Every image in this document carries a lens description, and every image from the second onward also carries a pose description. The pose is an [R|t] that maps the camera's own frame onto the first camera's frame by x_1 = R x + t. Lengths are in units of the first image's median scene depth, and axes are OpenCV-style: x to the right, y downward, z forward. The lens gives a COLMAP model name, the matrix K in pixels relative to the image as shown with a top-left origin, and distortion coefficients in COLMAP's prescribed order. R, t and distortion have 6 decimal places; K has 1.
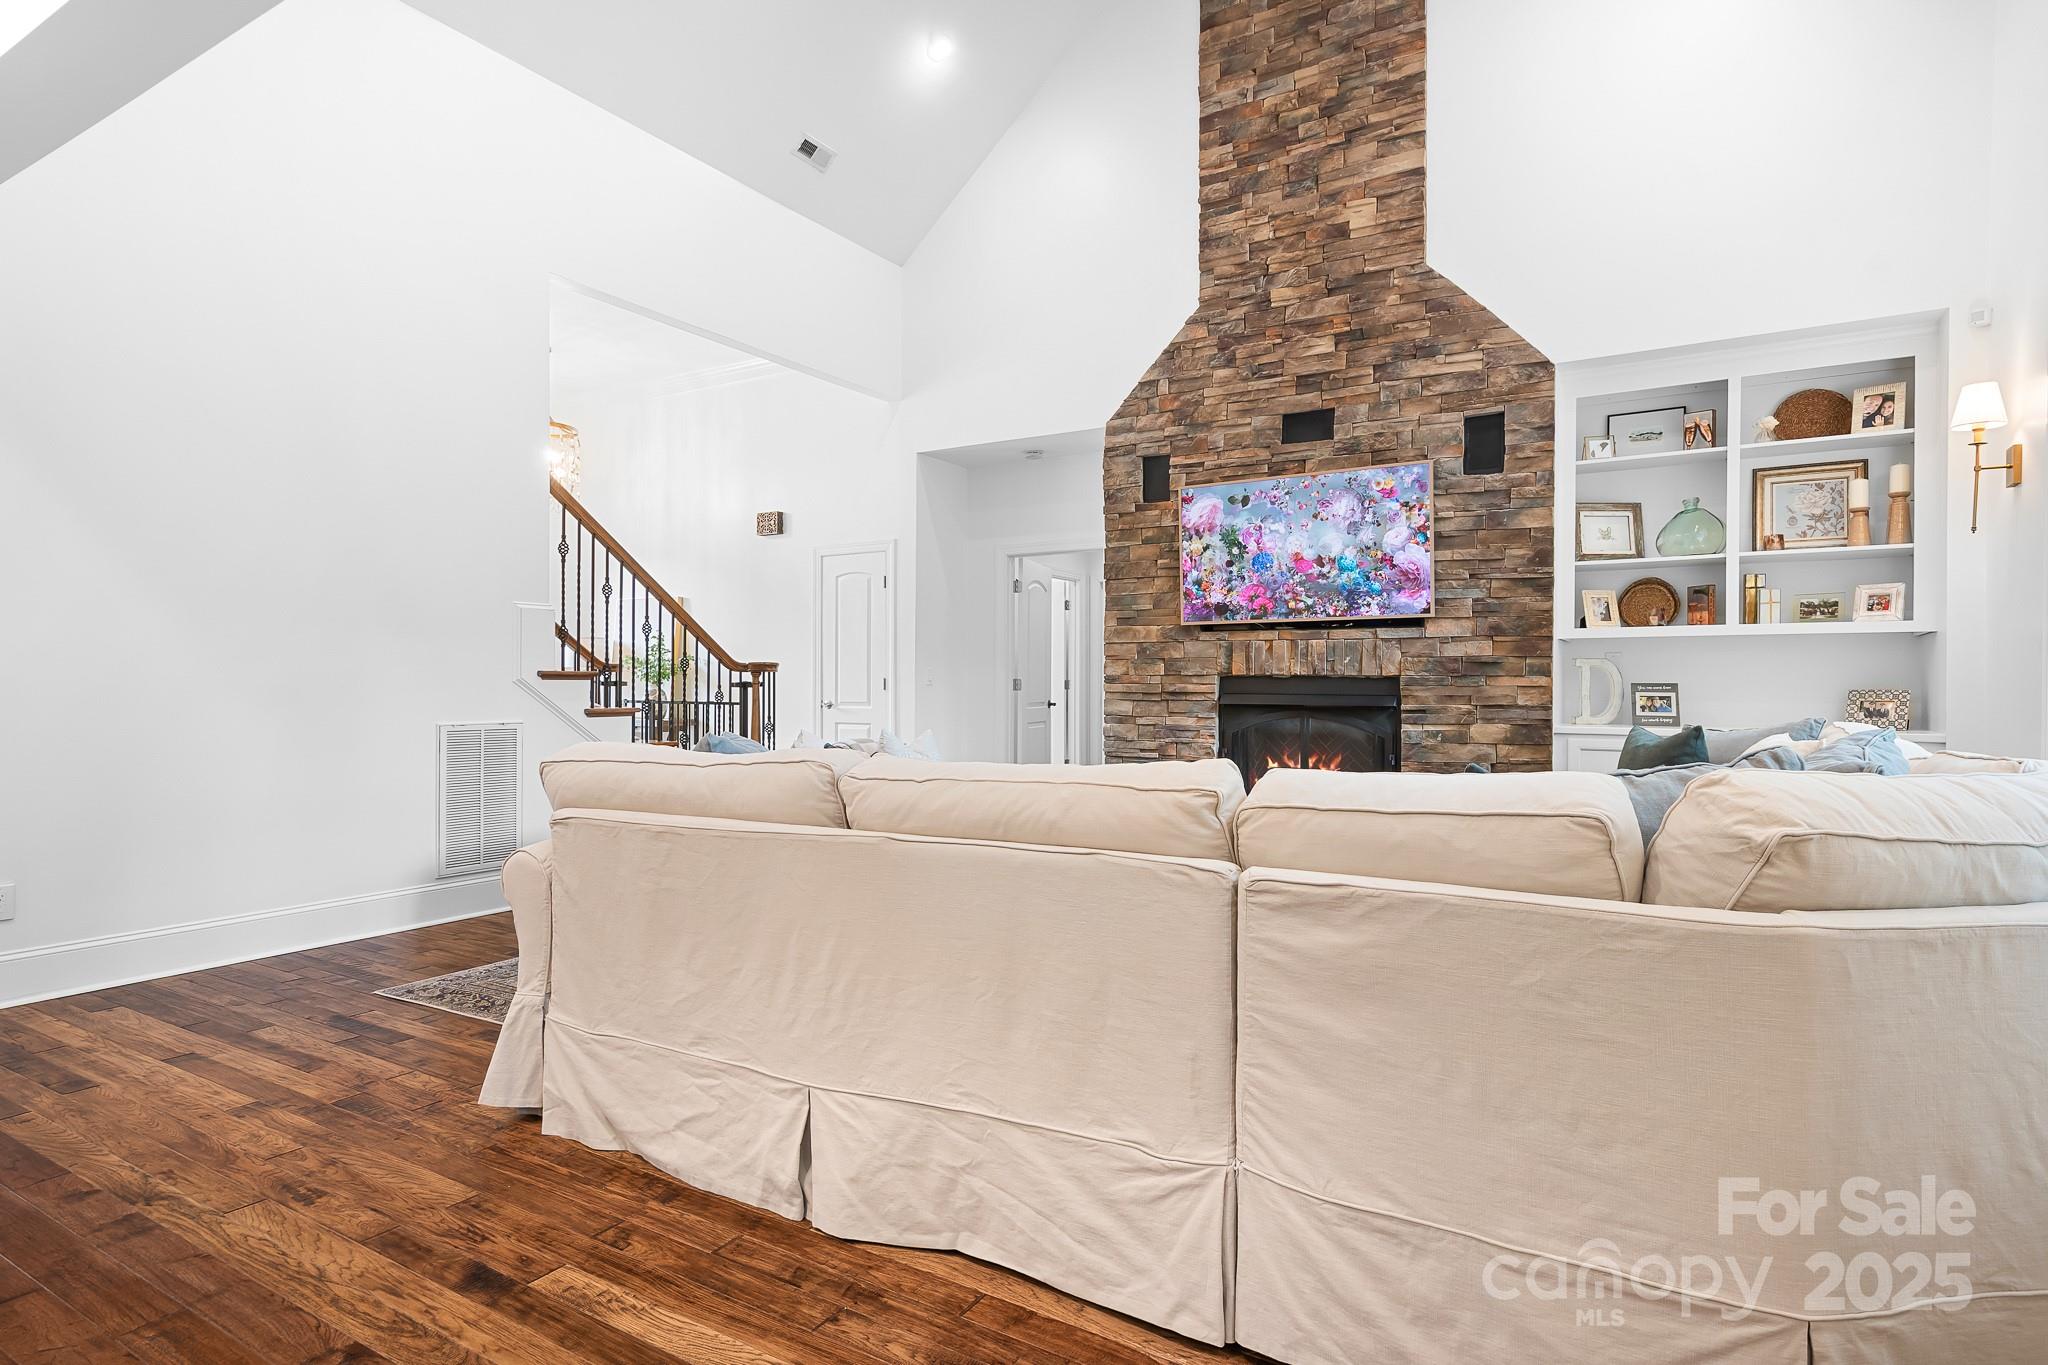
lens RADIAL K [[1066.4, 0, 1025.9], [0, 1066.4, 685.3], [0, 0, 1]] dist [0.012541, -0.001900]
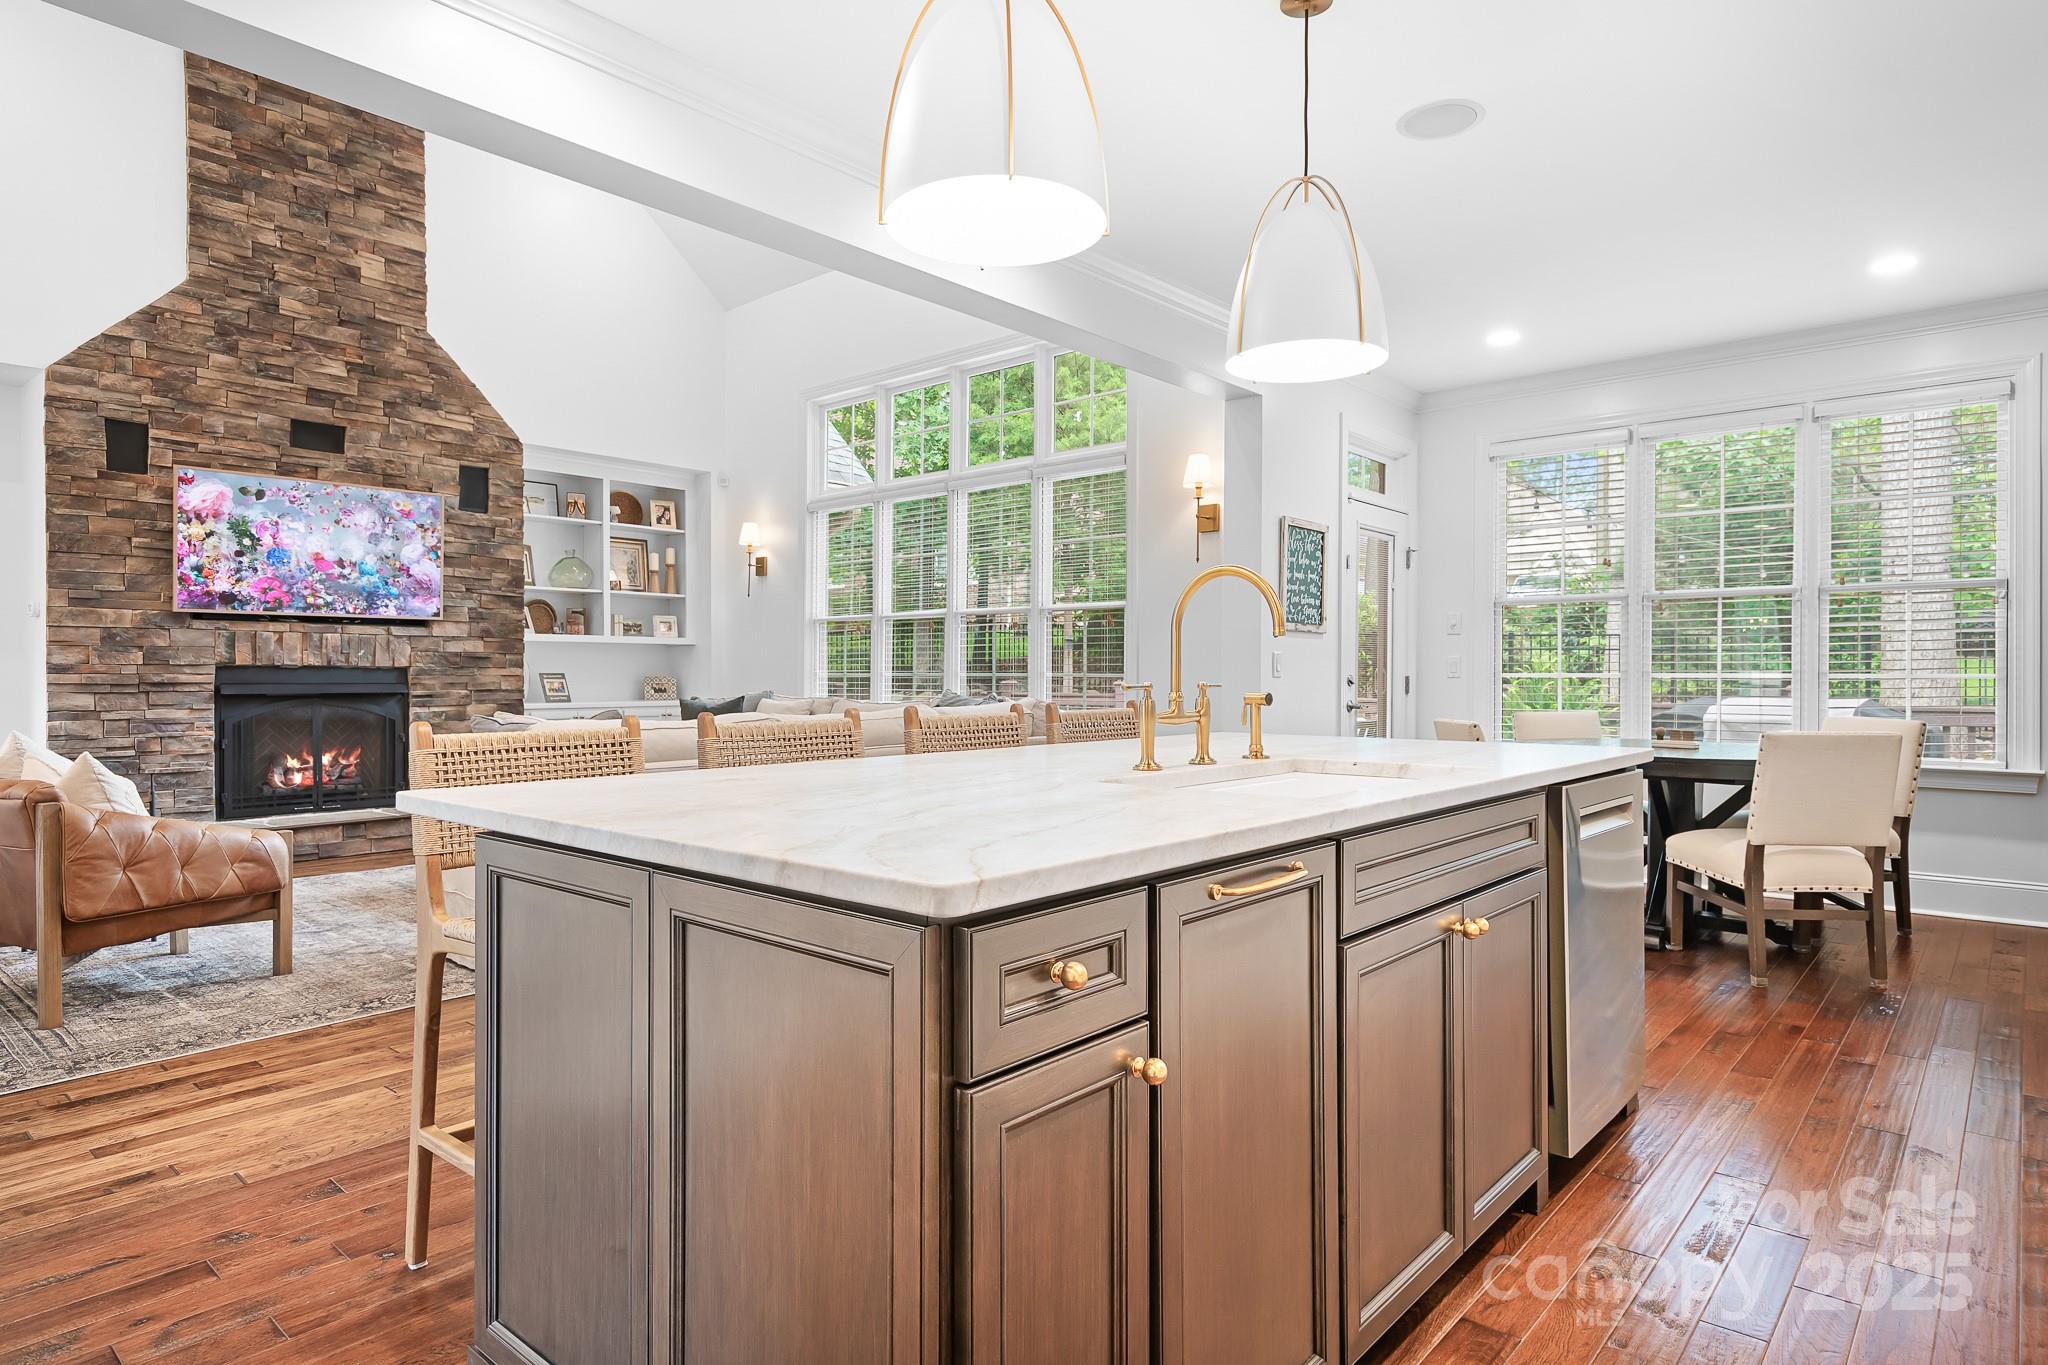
lens RADIAL K [[1130.7, 0, 1028.5], [0, 1130.7, 675.8], [0, 0, 1]] dist [-0.022430, -0.002825]
pose [[0.163672, -0.002758, 0.986511, -0.756452], [0.001969, 0.999995, 0.002469, -0.000733], [-0.986513, 0.001538, 0.163677, 0.103863]]
